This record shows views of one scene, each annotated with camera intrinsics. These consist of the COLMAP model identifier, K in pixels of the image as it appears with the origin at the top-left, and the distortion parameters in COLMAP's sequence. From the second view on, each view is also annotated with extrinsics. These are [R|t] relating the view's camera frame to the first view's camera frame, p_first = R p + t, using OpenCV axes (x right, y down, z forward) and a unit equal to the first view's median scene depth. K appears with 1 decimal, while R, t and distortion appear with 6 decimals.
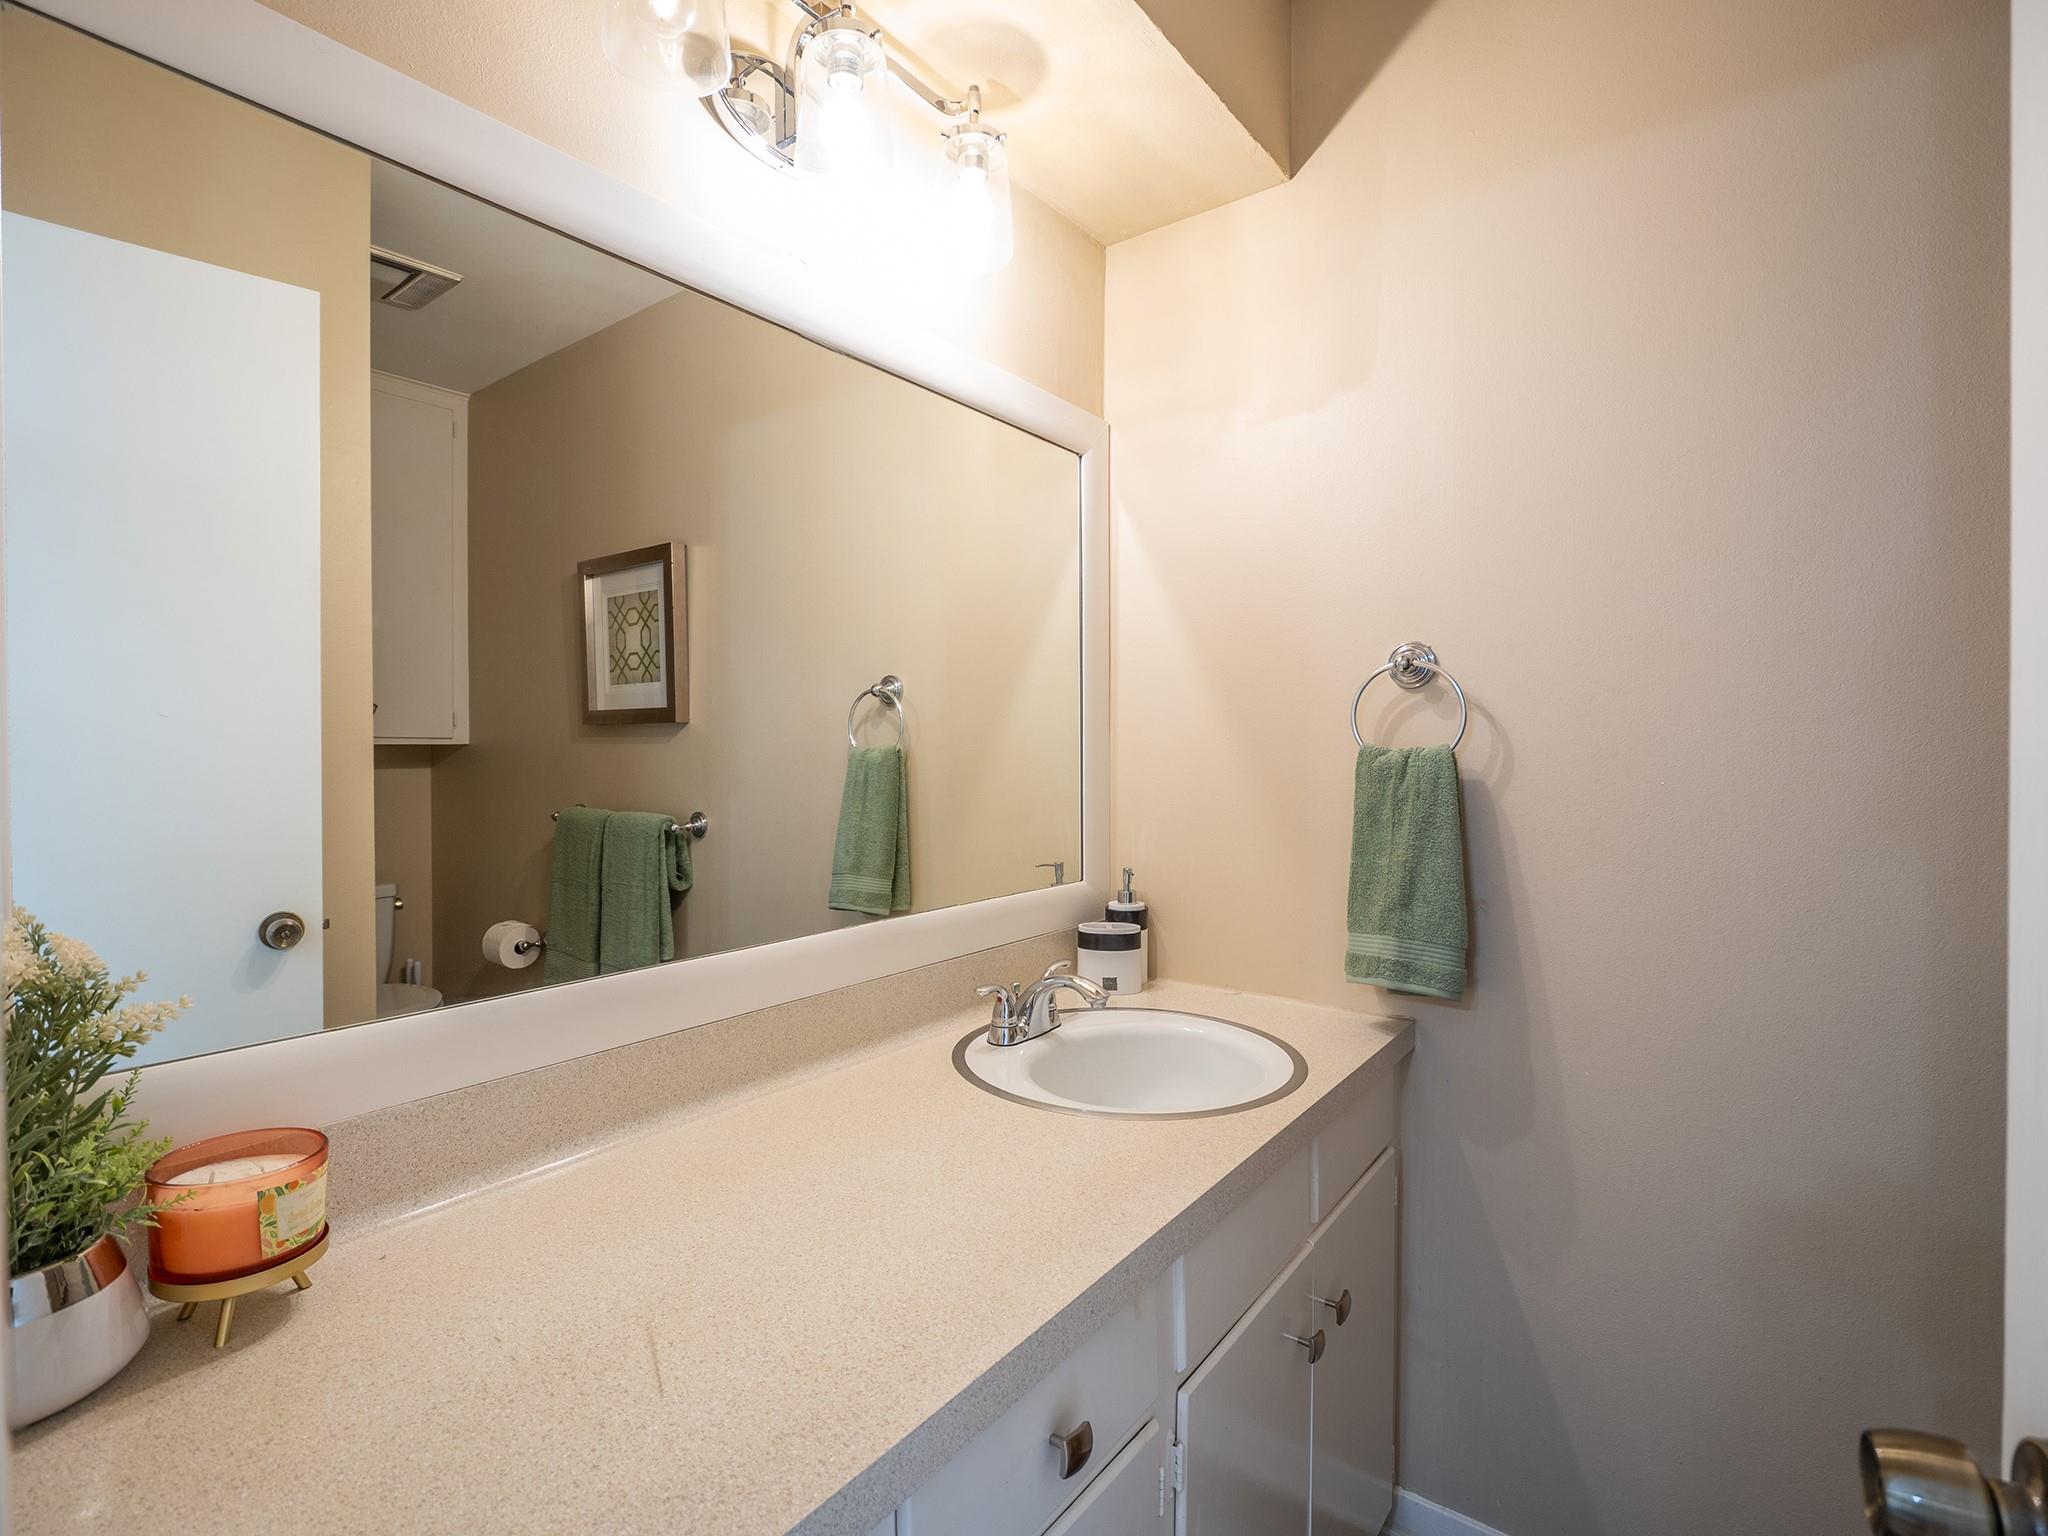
lens RADIAL K [[976.3, 0, 1024.2], [0, 976.3, 765.3], [0, 0, 1]] dist [-0.005842, -0.003156]
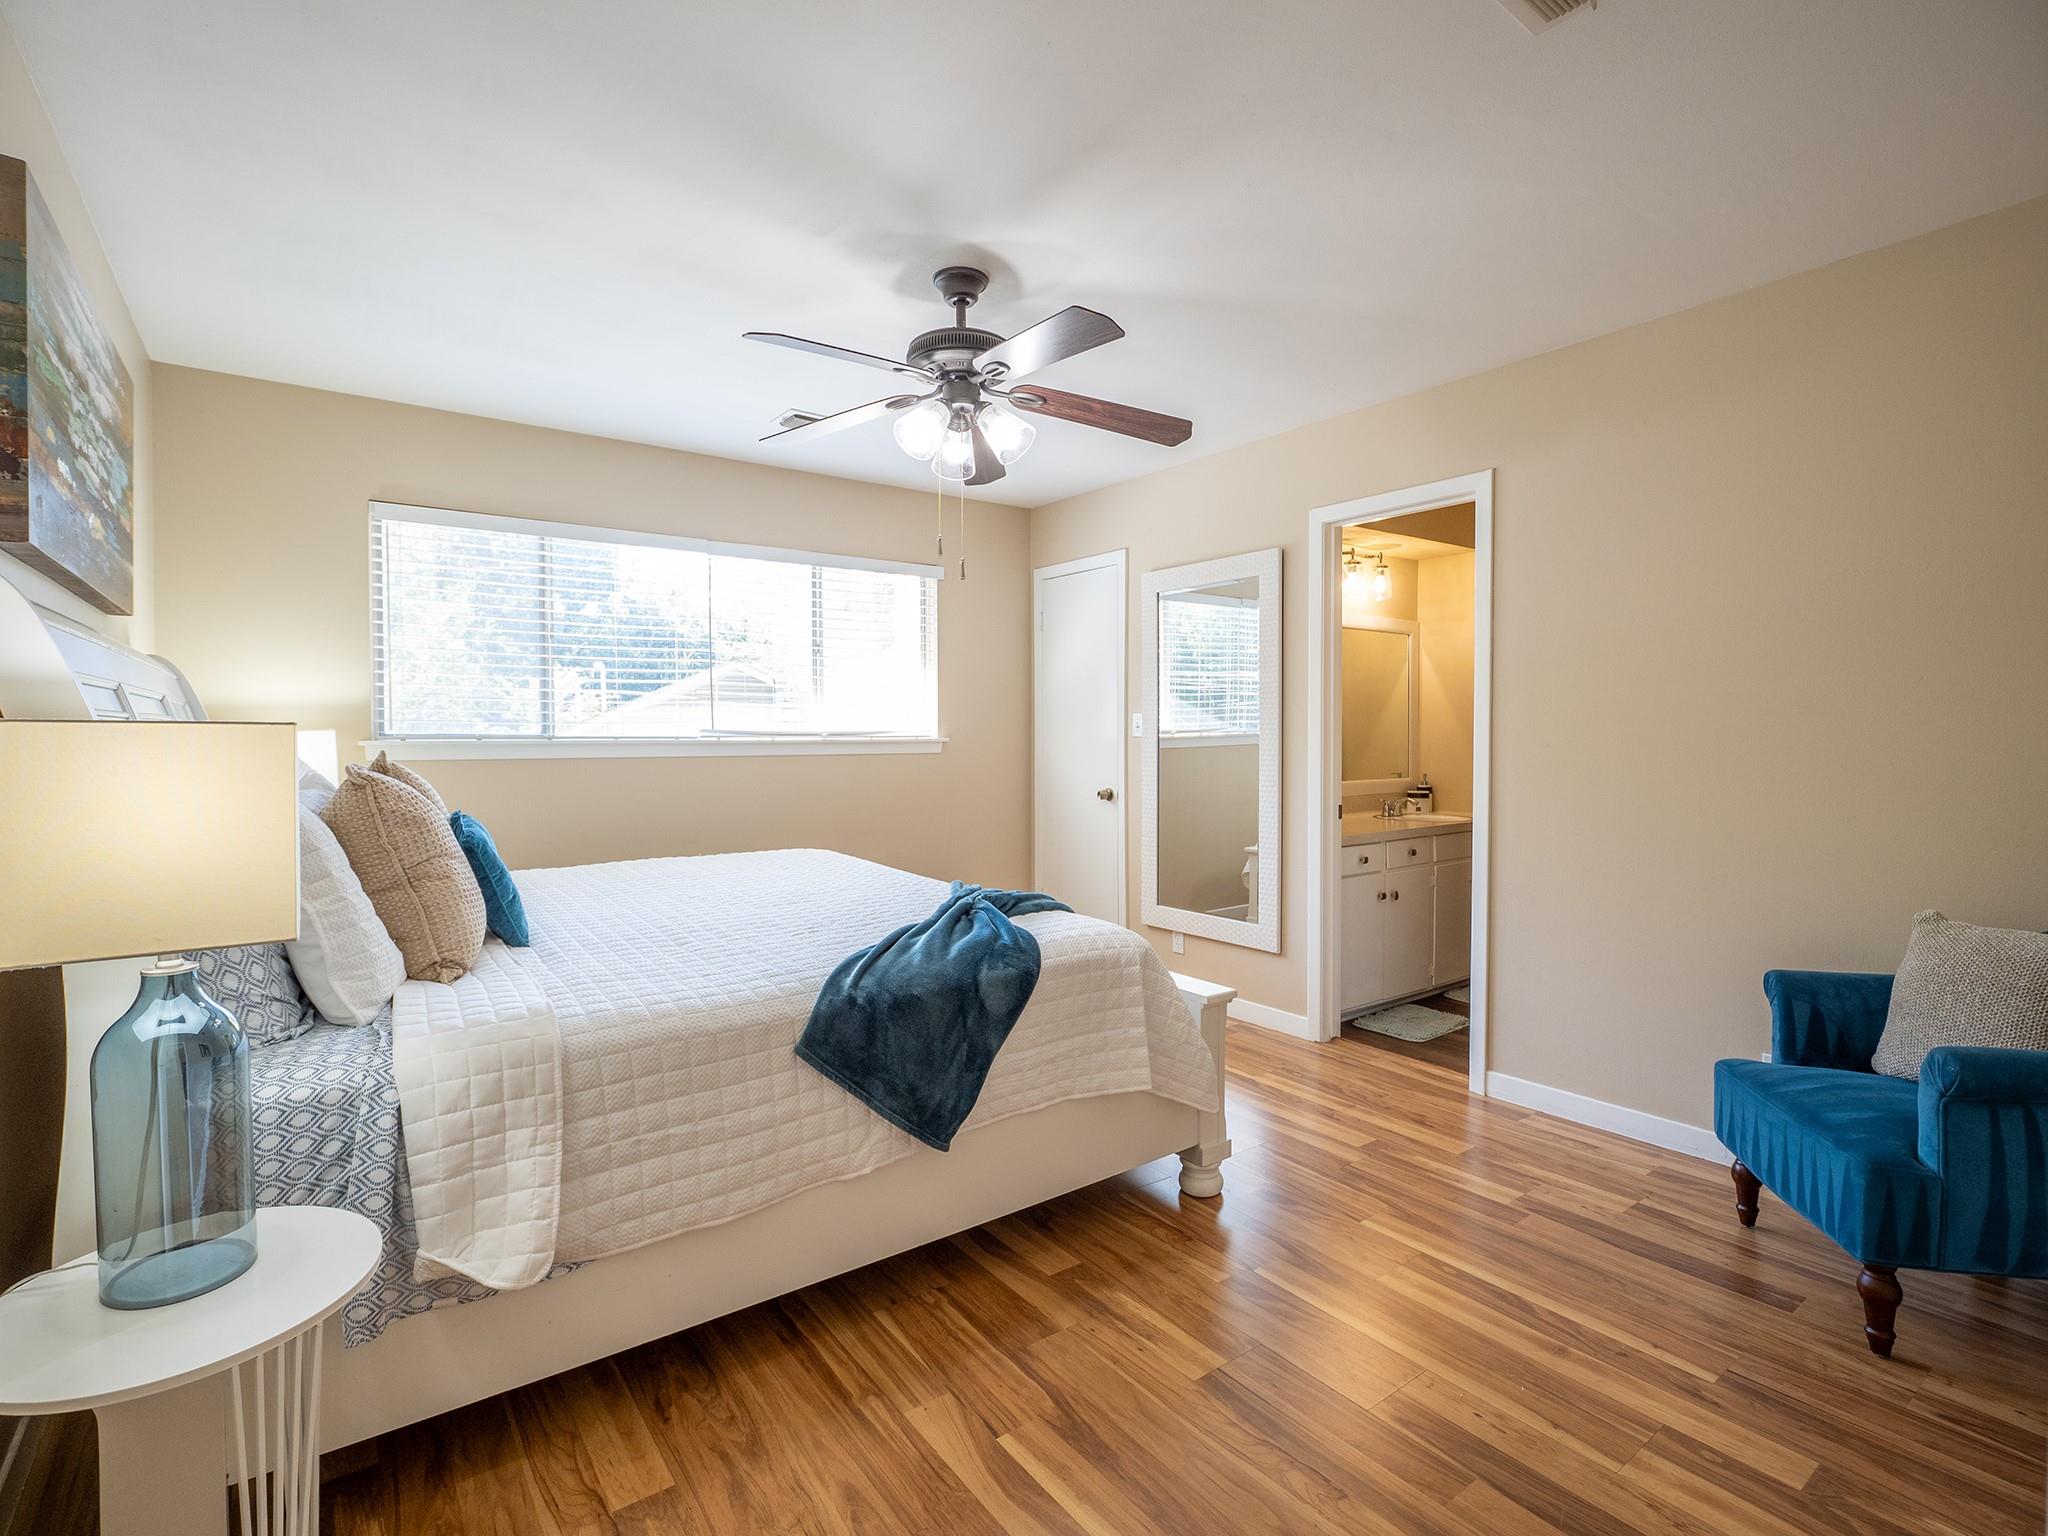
lens RADIAL K [[976.3, 0, 1026.1], [0, 976.3, 754.1], [0, 0, 1]] dist [-0.005842, -0.003156]
pose [[0.958542, 0.001779, -0.284947, -0.209155], [-0.000153, 0.999984, 0.005728, 0.033129], [0.284953, -0.005447, 0.958526, -2.164904]]
